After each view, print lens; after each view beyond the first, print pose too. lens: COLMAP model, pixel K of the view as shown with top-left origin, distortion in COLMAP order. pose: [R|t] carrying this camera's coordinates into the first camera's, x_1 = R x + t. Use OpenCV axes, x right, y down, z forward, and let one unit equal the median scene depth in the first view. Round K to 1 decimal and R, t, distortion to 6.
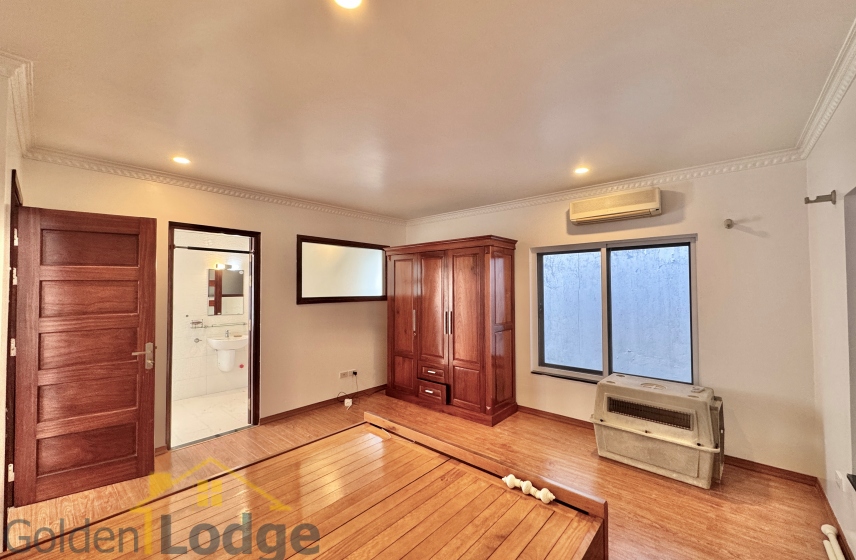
lens RADIAL K [[342.6, 0, 426.5], [0, 342.6, 279.9], [0, 0, 1]] dist [-0.004962, 0.000023]
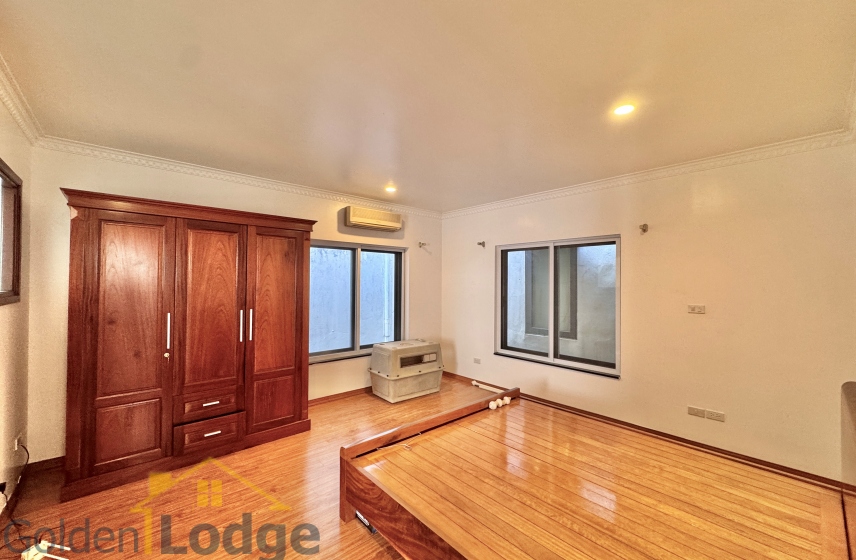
lens RADIAL K [[342.6, 0, 426.9], [0, 342.6, 276.9], [0, 0, 1]] dist [-0.004962, 0.000023]
pose [[0.118519, 0.019645, 0.992757, -0.864717], [-0.031270, 0.999382, -0.016043, 0.030251], [-0.992459, -0.029142, 0.119060, 0.738255]]
